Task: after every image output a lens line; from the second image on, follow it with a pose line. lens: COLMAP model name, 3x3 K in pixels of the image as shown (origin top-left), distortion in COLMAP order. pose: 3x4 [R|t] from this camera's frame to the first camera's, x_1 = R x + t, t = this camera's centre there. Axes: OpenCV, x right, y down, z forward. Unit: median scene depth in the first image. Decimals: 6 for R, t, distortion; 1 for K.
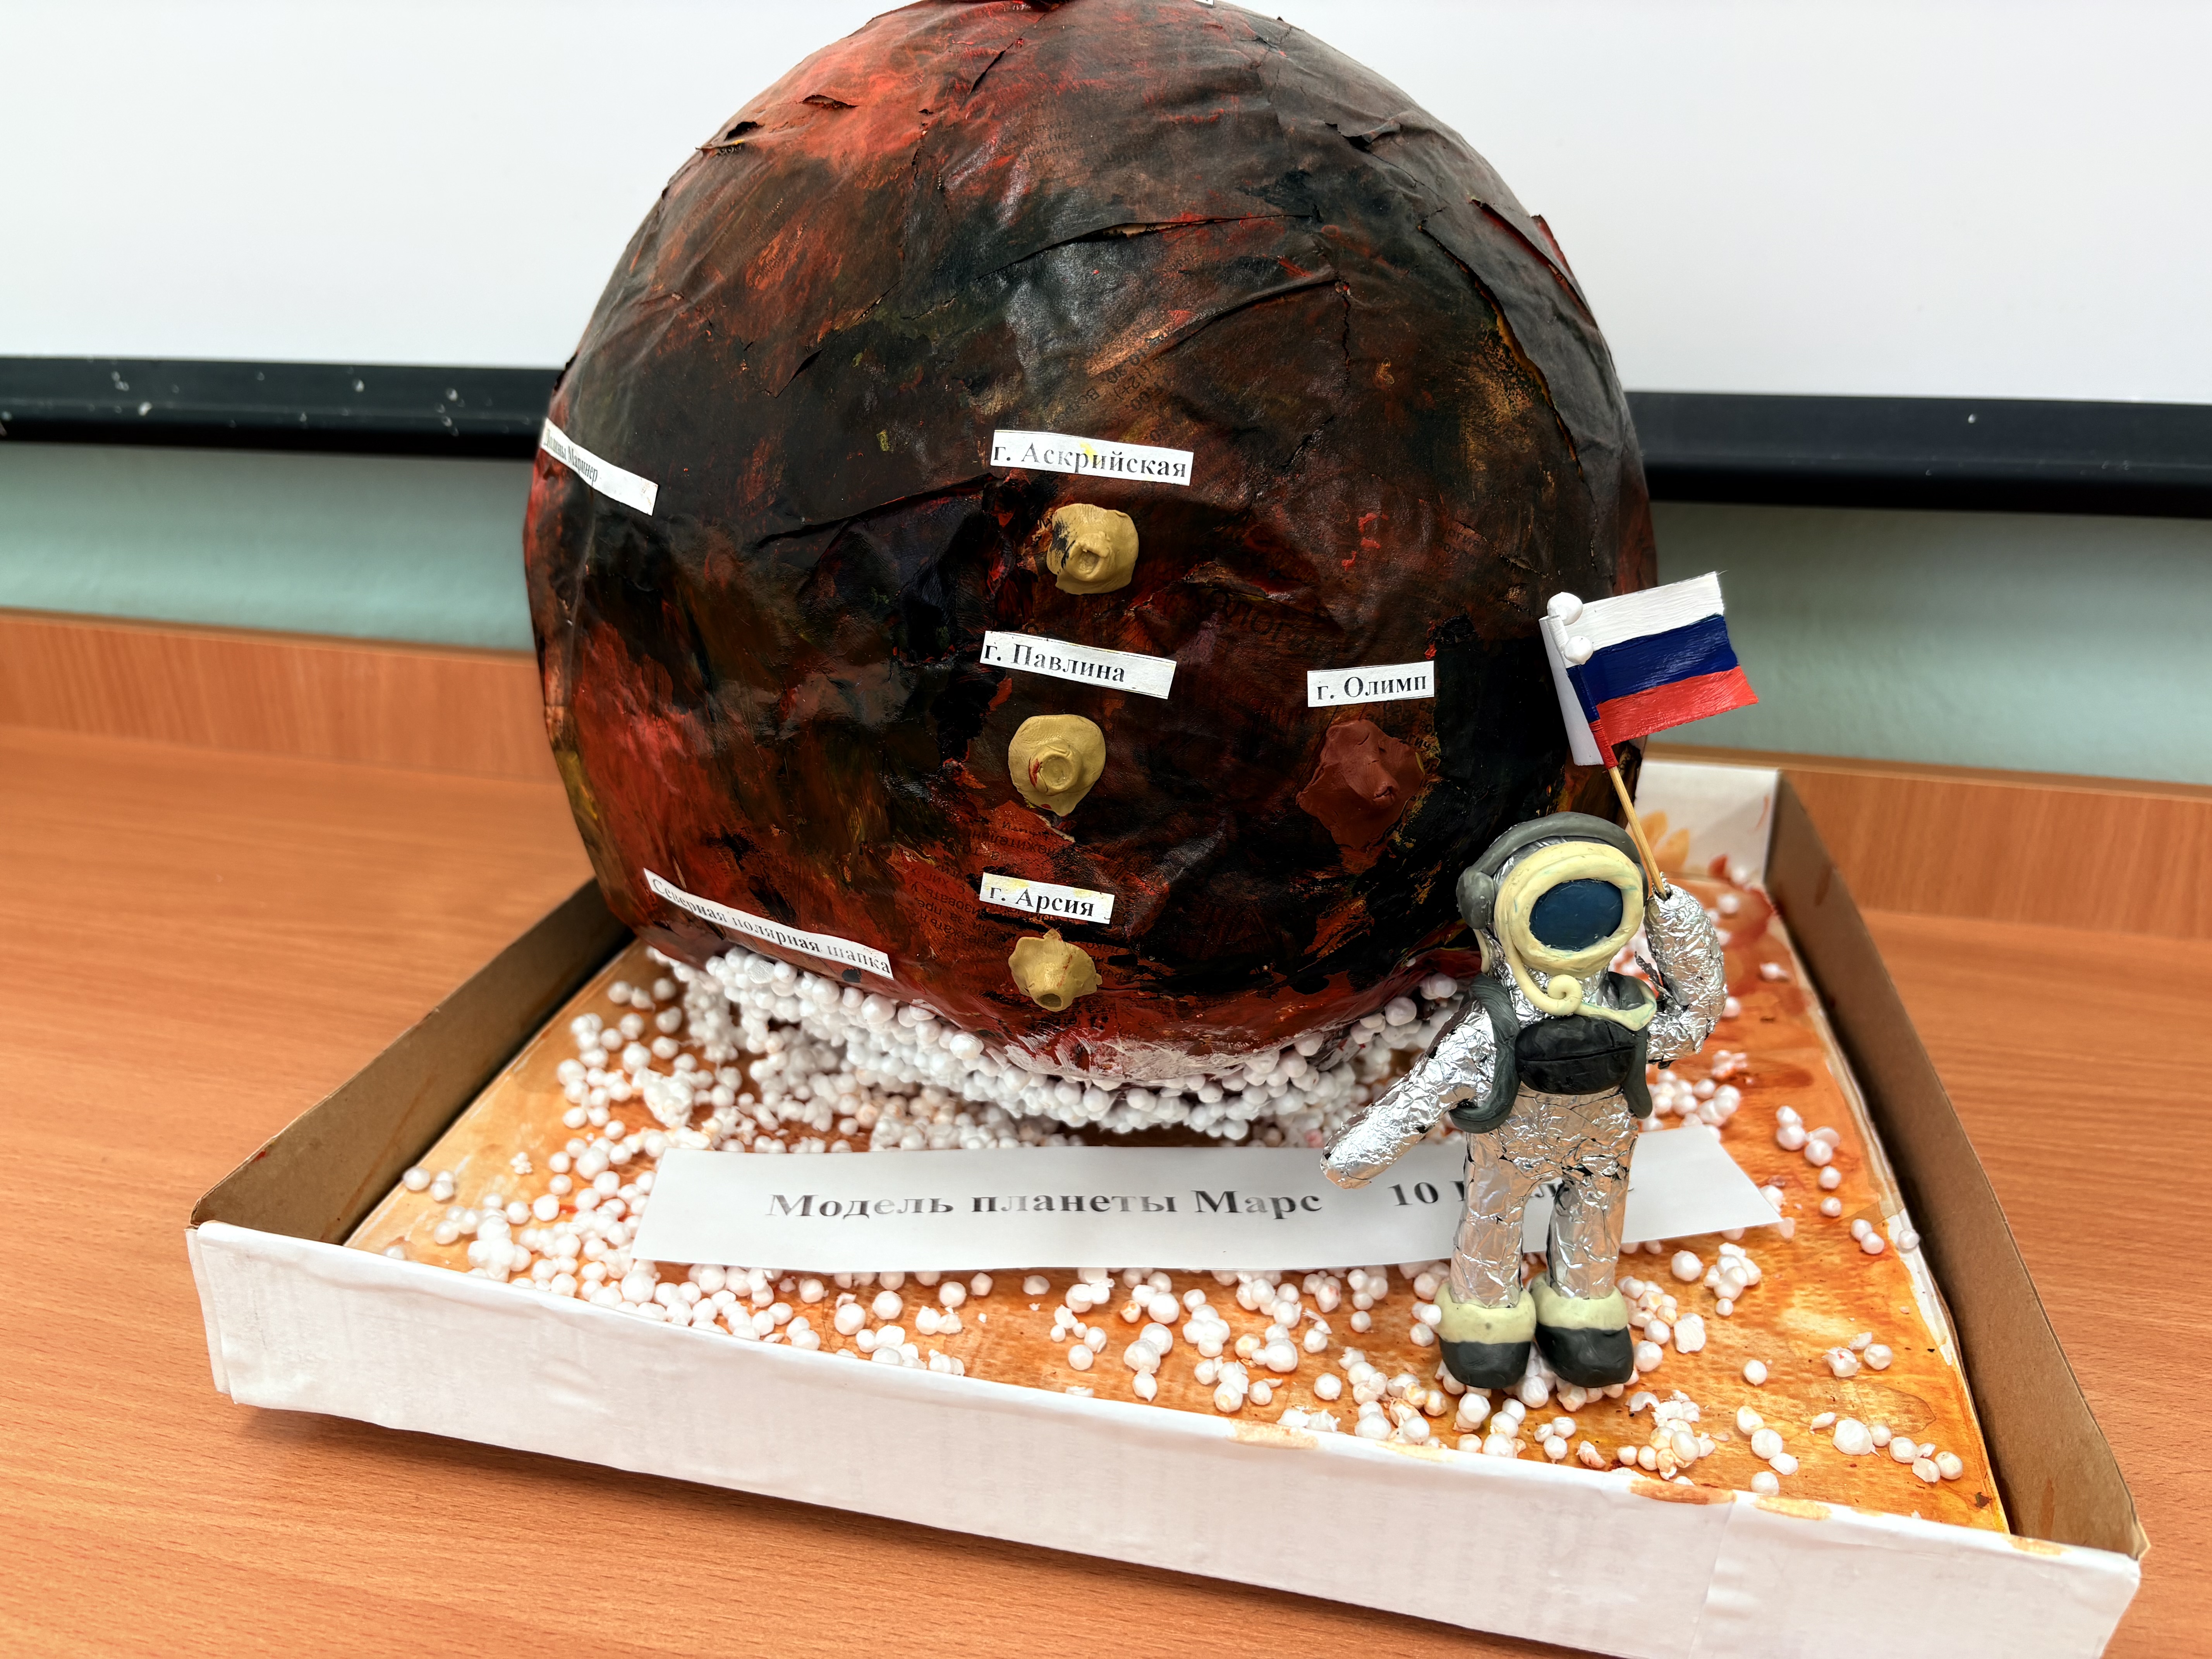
lens RADIAL K [[1675.8, 0, 1111.7], [0, 1675.8, 839.5], [0, 0, 1]] dist [-0.007280, -0.014593]
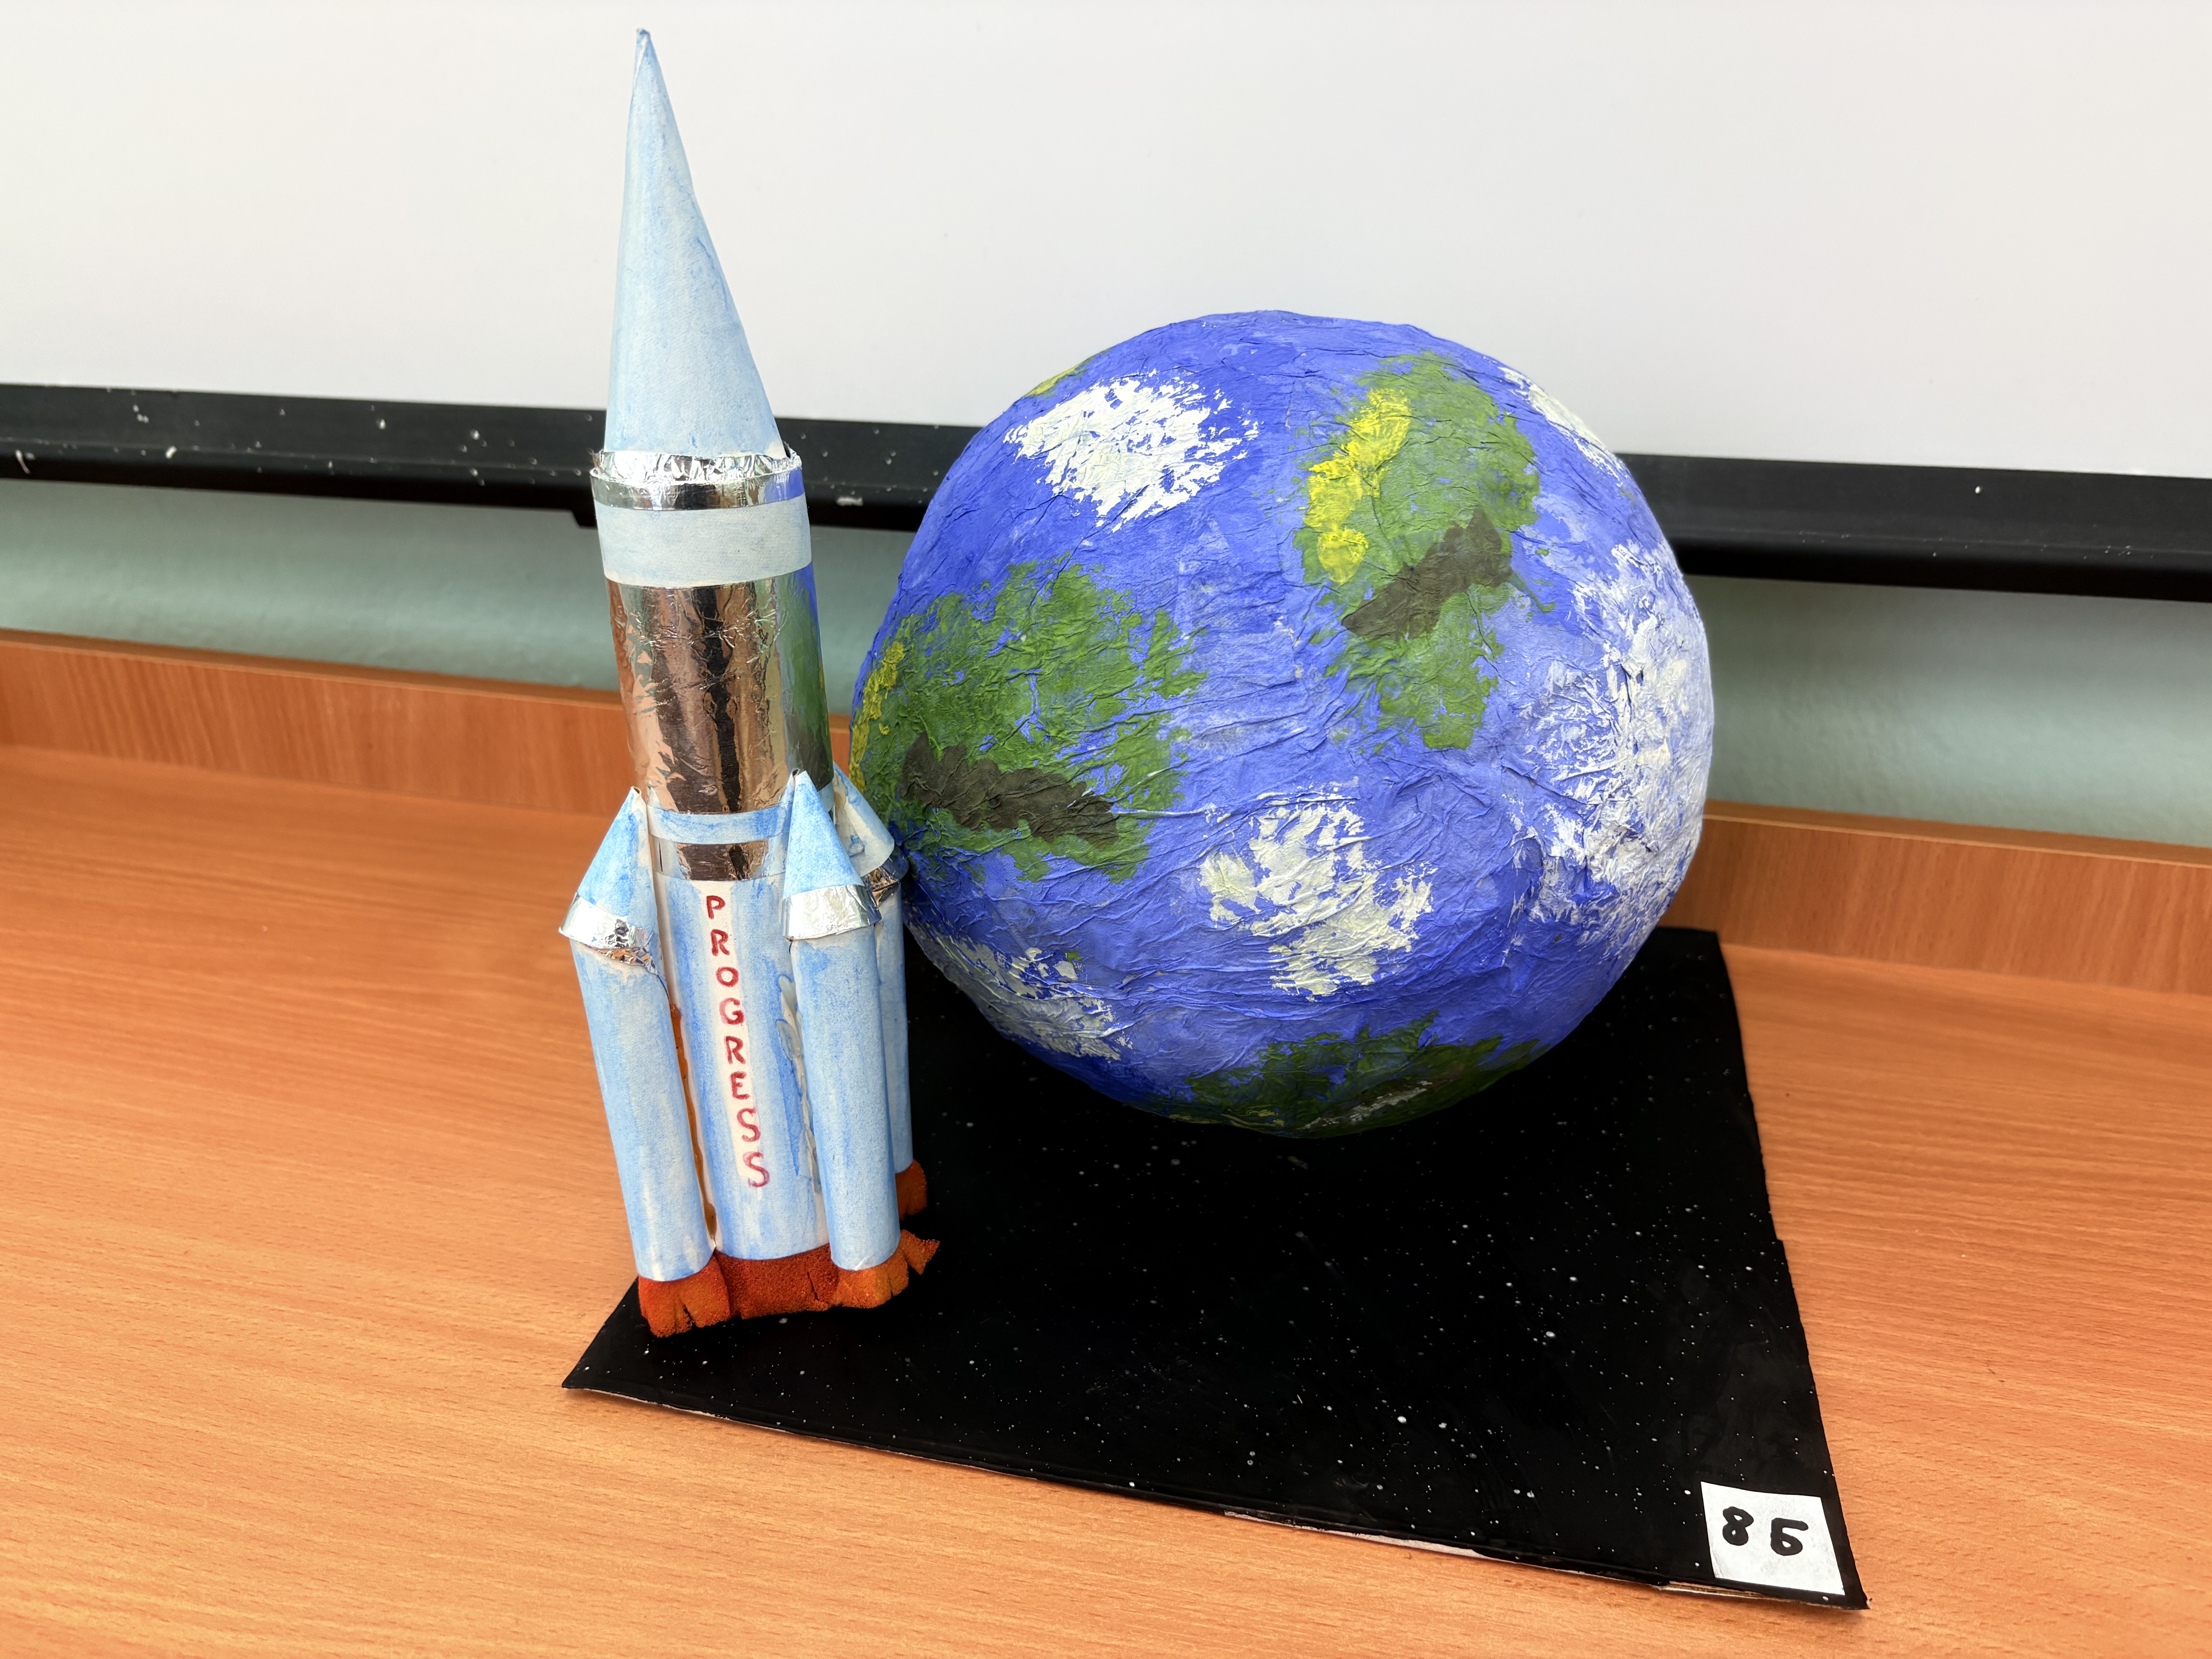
lens RADIAL K [[1675.8, 0, 1101.3], [0, 1675.8, 816.9], [0, 0, 1]] dist [-0.007280, -0.014593]
pose [[0.999977, -0.000178, 0.006807, -0.031333], [-0.000246, 0.998064, 0.062199, -0.129804], [-0.006805, -0.062199, 0.998041, -0.030362]]
